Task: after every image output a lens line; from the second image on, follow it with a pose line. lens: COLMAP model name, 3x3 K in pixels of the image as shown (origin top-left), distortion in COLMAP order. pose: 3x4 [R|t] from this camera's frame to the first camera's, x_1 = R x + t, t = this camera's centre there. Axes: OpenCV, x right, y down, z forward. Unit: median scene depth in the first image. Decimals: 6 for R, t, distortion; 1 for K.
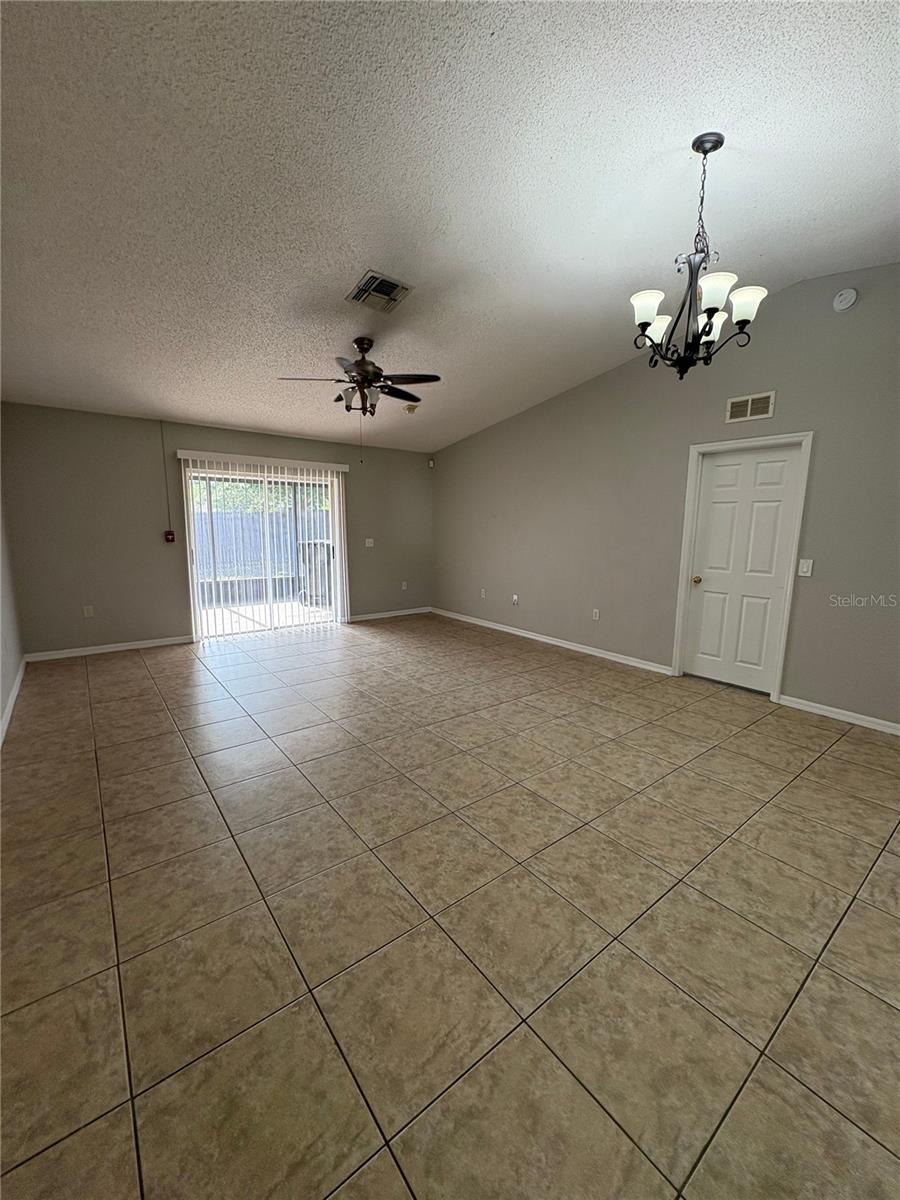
lens RADIAL K [[477.7, 0, 450.0], [0, 477.7, 600.0], [0, 0, 1]] dist [-0.001167, -0.000399]
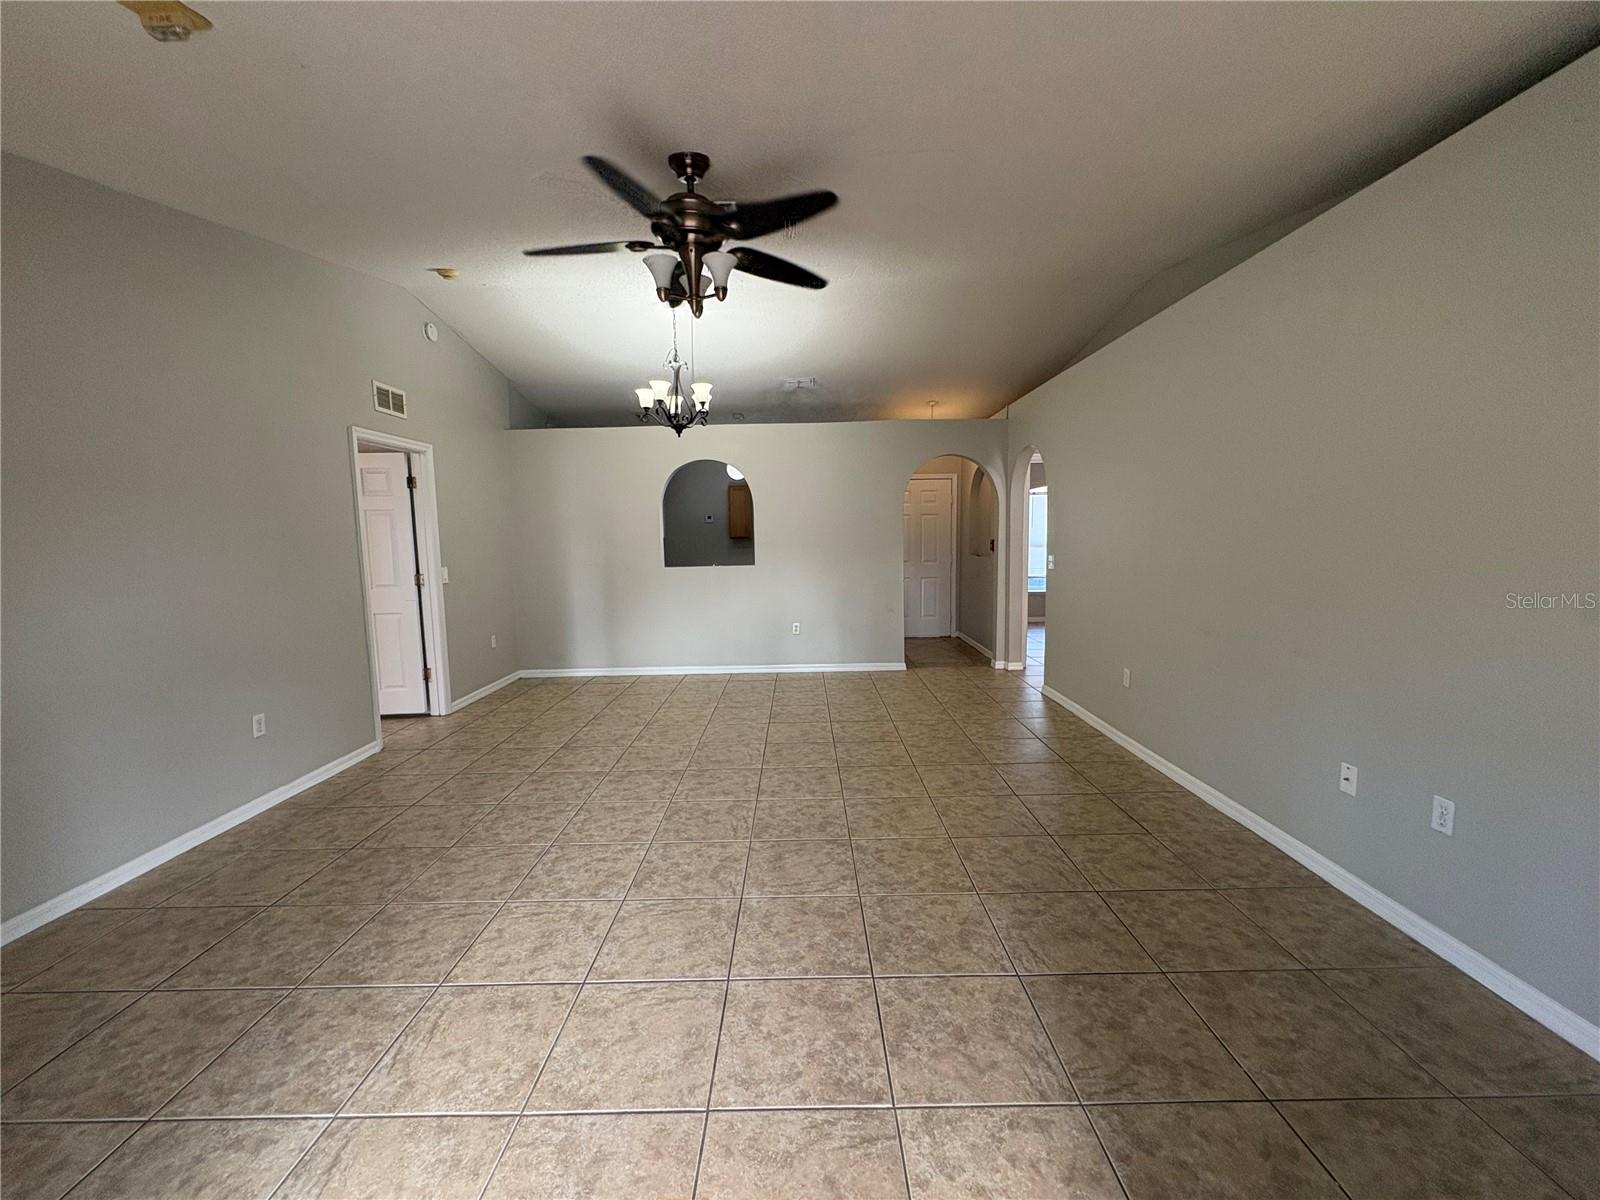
lens RADIAL K [[637.0, 0, 800.0], [0, 637.0, 600.0], [0, 0, 1]] dist [-0.001167, -0.000399]
pose [[-0.788602, -0.063255, 0.611641, -0.682774], [0.106460, 0.965628, 0.237125, -0.249061], [-0.605618, 0.252112, -0.754763, 1.511722]]
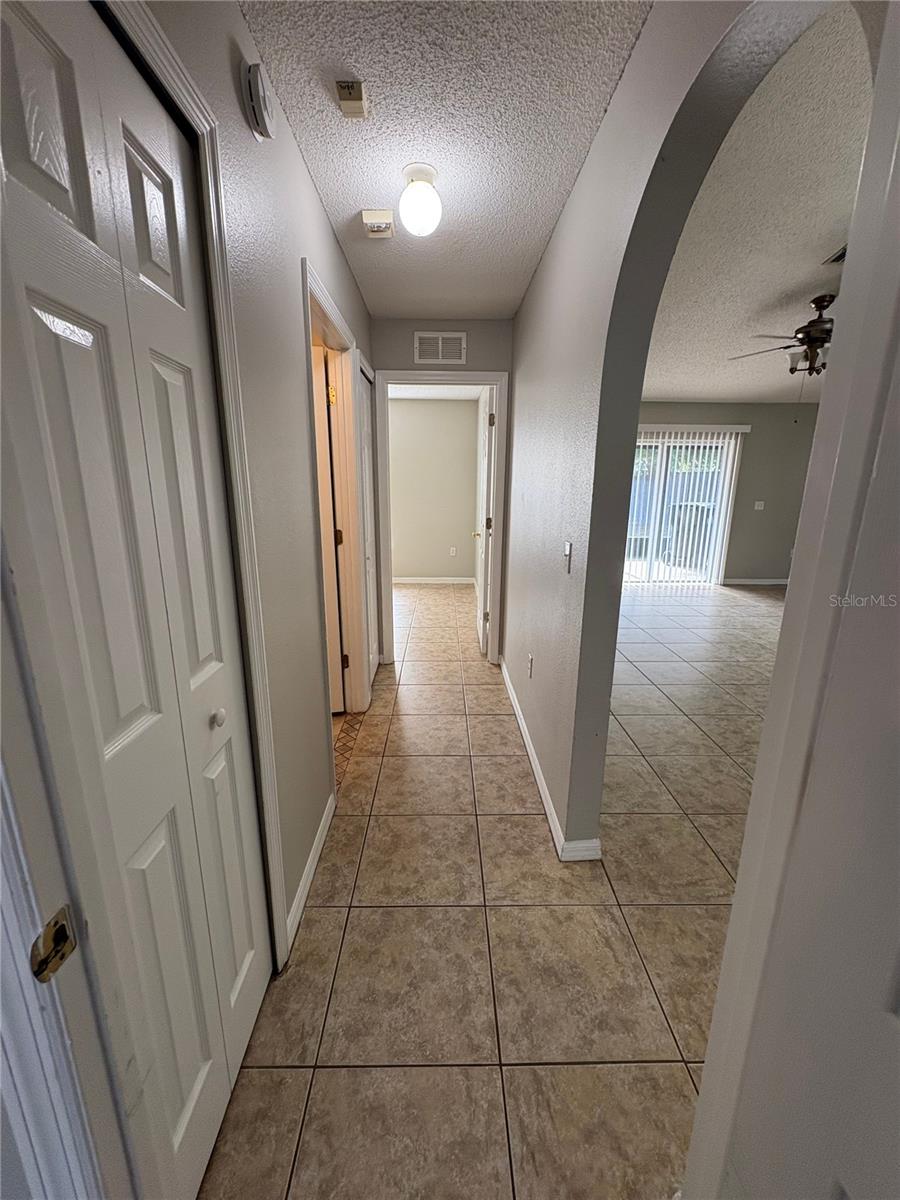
lens RADIAL K [[477.7, 0, 450.0], [0, 477.7, 600.0], [0, 0, 1]] dist [-0.001167, -0.000399]
pose [[0.799231, 0.134032, -0.585888, -0.131944], [-0.091943, 0.990609, 0.101196, 0.051152], [0.593949, -0.027011, 0.804049, -0.272515]]
